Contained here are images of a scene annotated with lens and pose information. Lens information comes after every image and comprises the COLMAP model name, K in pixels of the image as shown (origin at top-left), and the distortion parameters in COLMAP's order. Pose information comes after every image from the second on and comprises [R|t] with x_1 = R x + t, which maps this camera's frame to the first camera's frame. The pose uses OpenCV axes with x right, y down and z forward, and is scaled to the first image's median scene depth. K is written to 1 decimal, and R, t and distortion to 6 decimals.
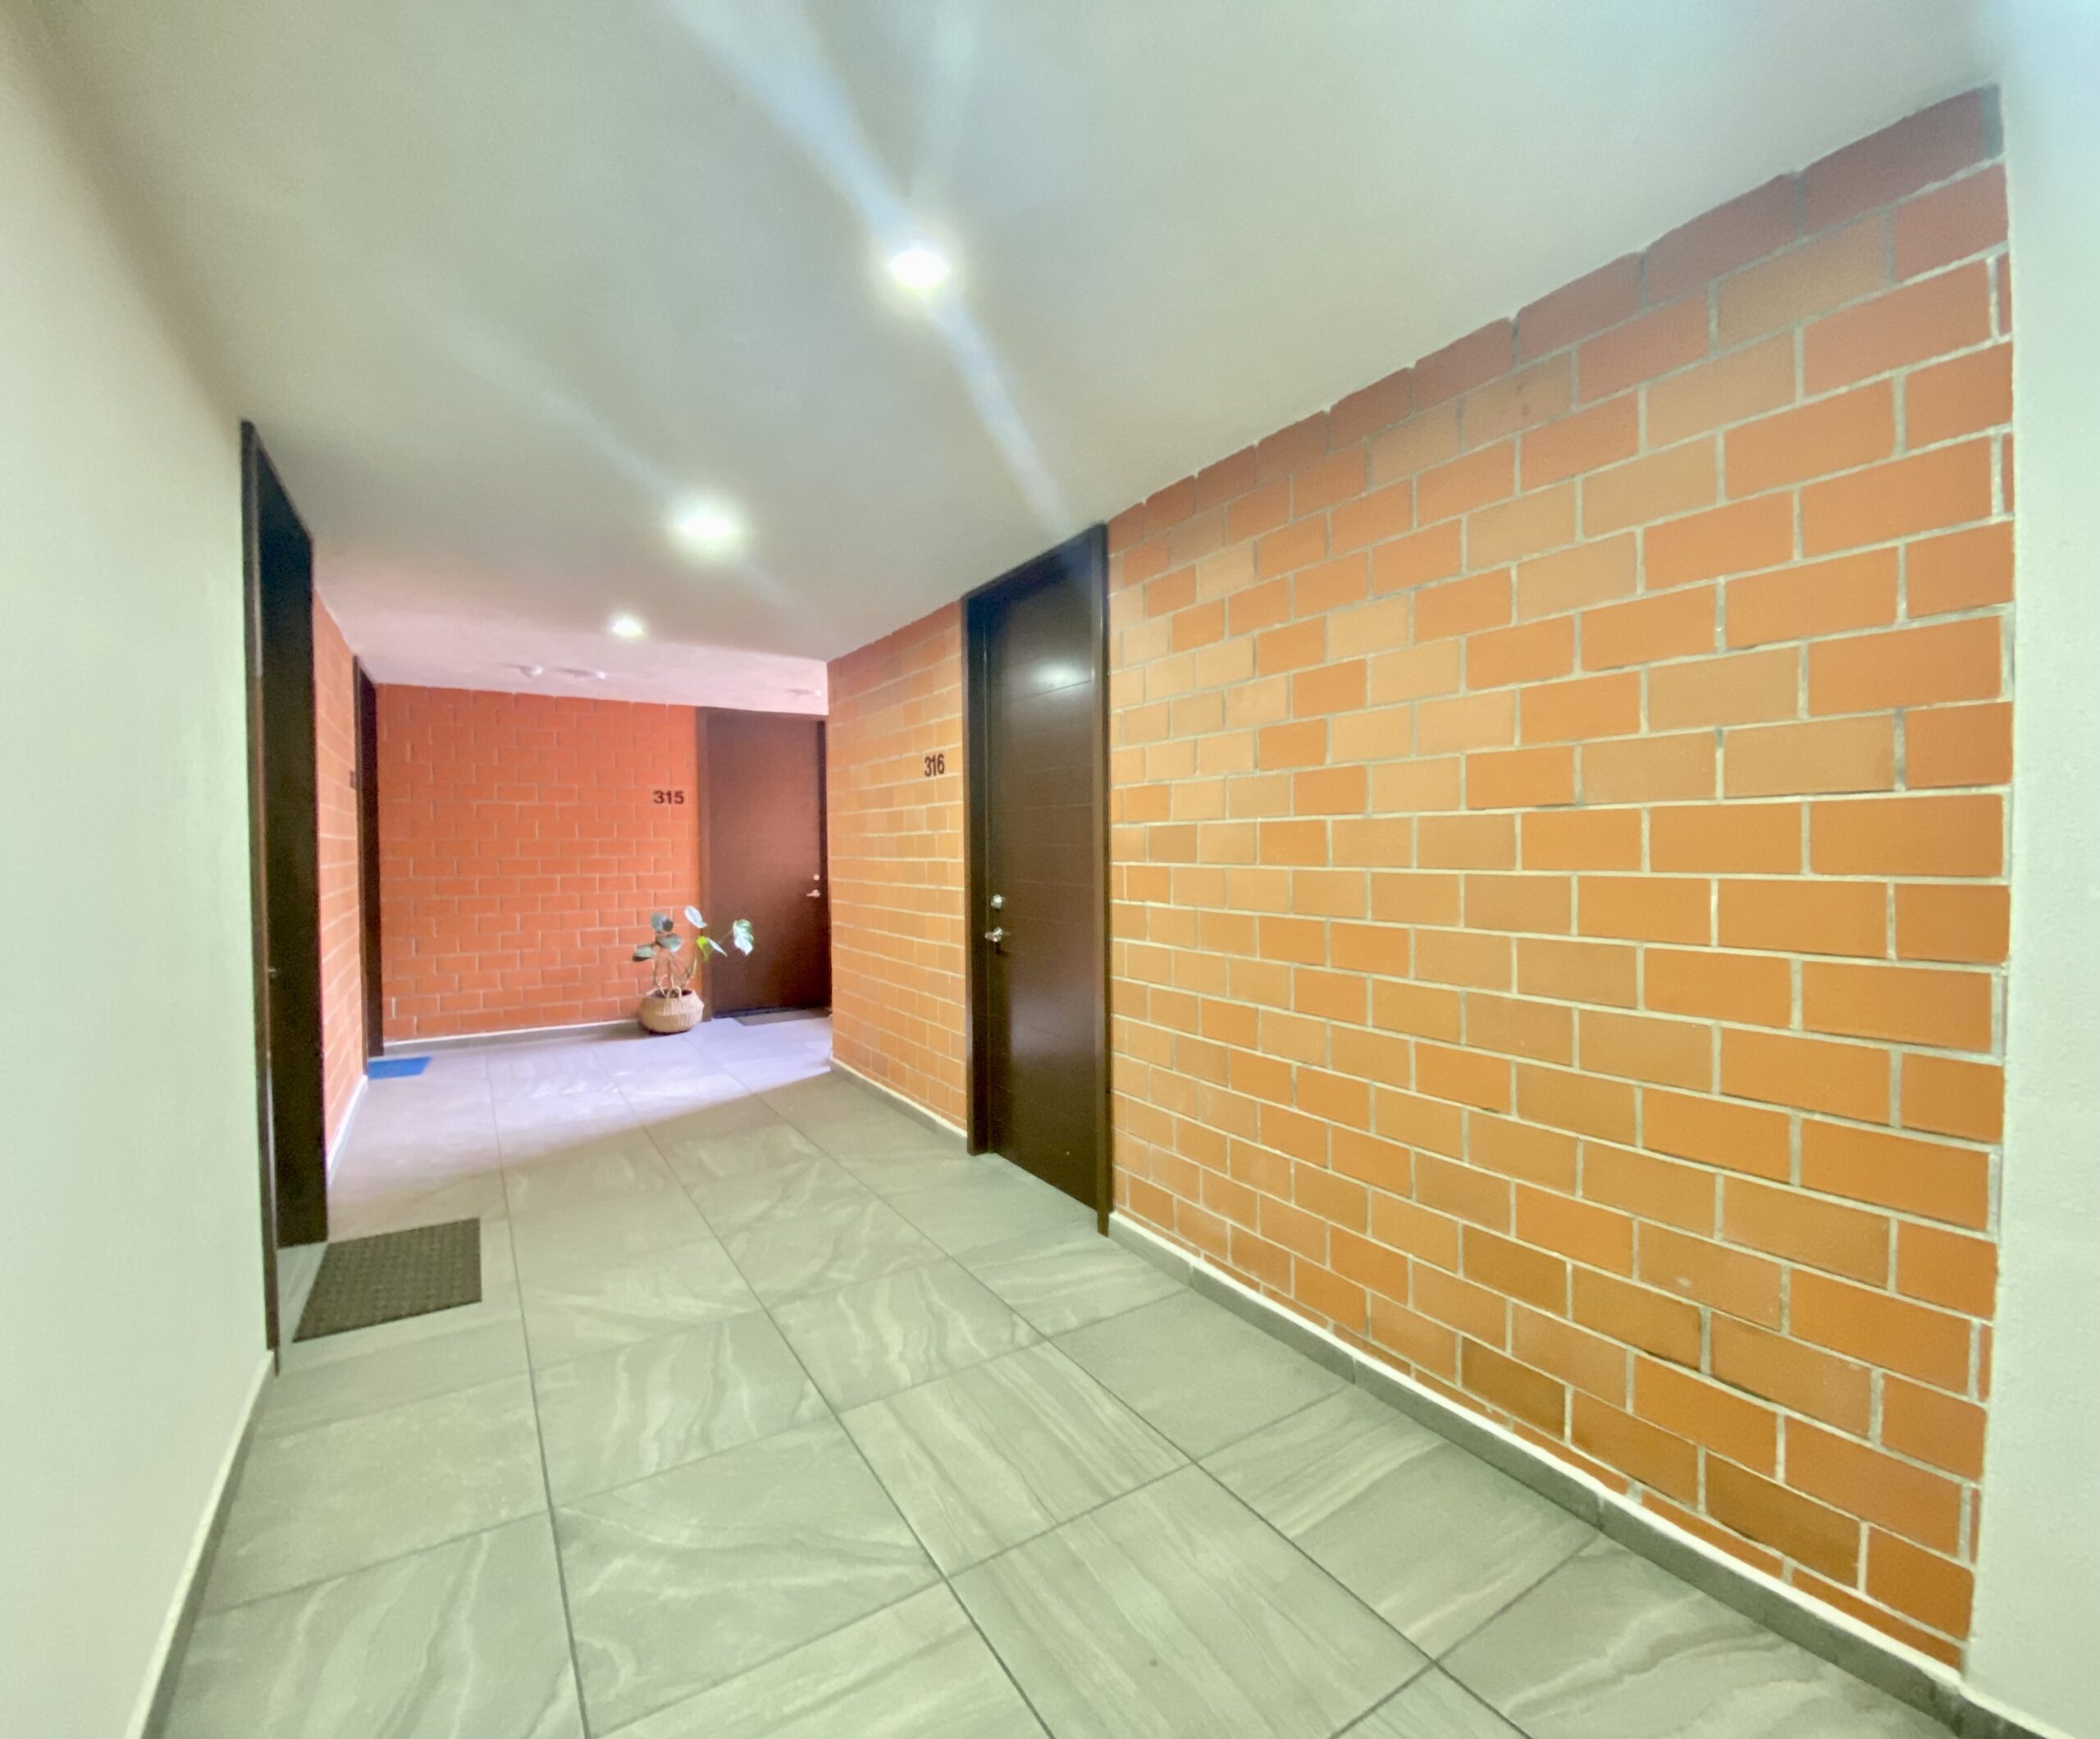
lens RADIAL K [[928.4, 0, 1050.0], [0, 928.4, 869.5], [0, 0, 1]] dist [-0.000102, -0.000178]
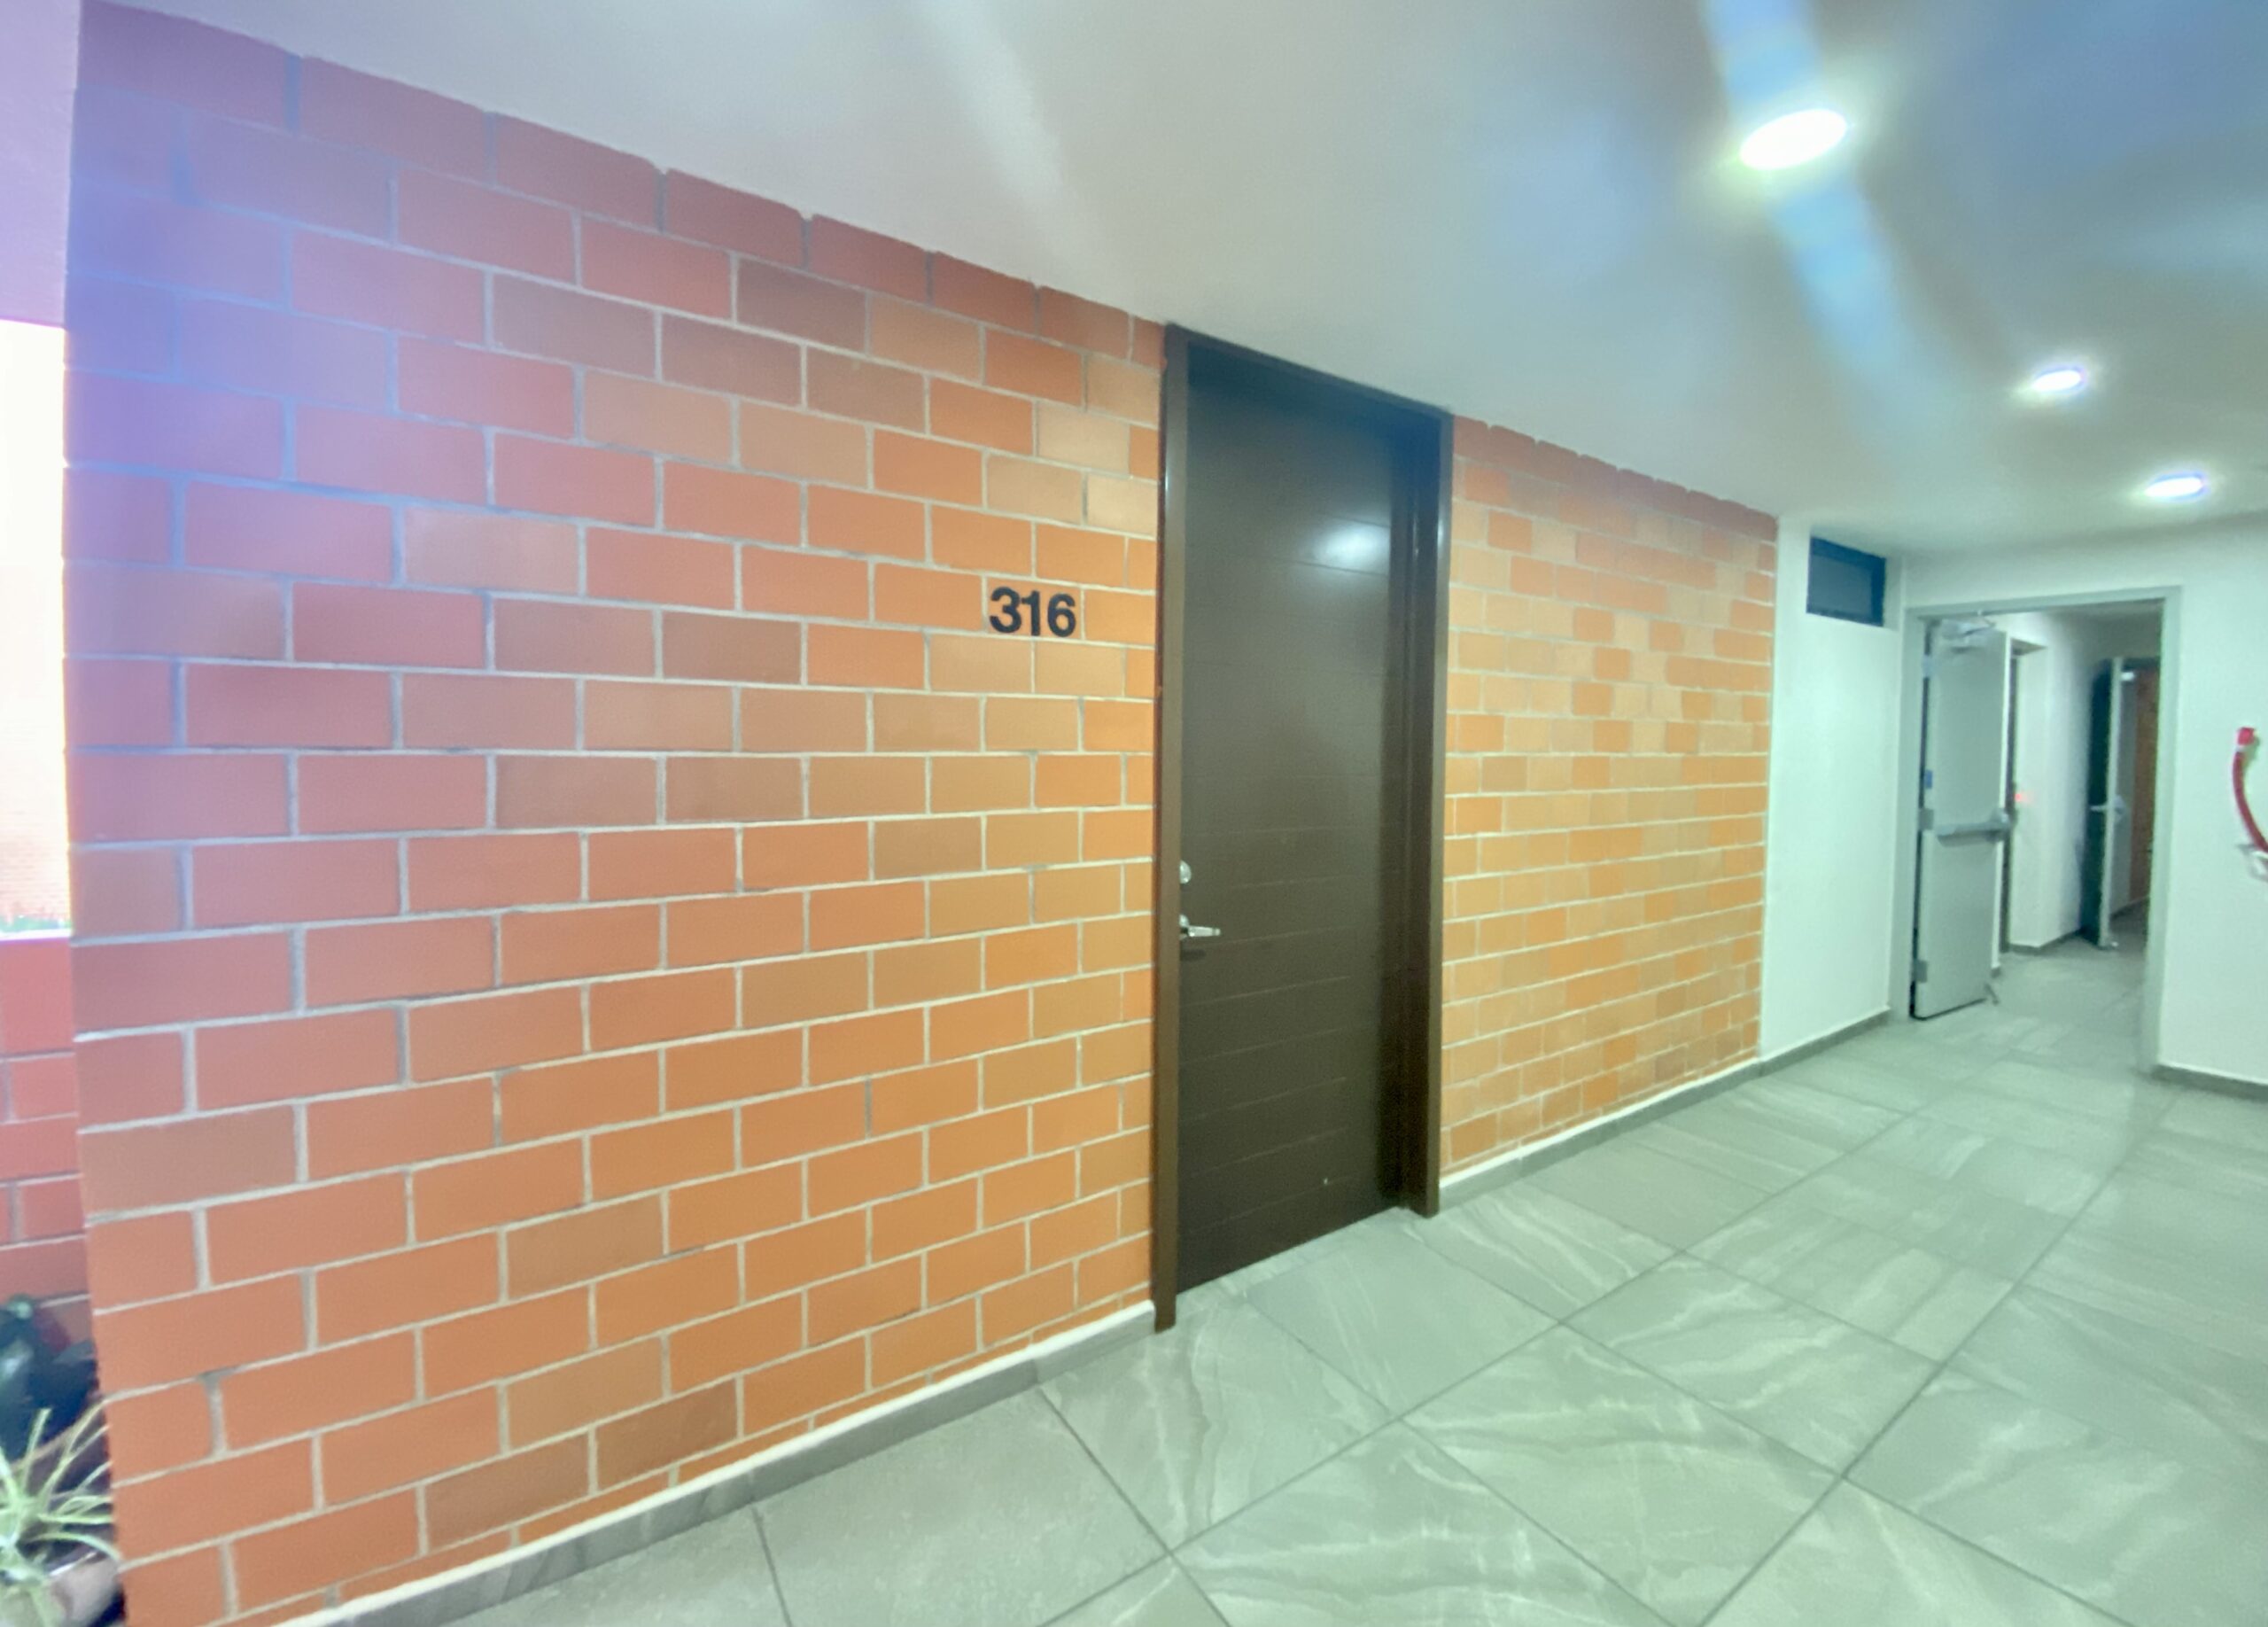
lens RADIAL K [[937.9, 0, 1136.1], [0, 937.9, 754.7], [0, 0, 1]] dist [-0.013085, -0.000442]
pose [[-0.026299, -0.018624, 0.999481, -0.936070], [0.009227, 0.999779, 0.018872, -0.075430], [-0.999612, 0.009718, -0.026121, 1.490491]]
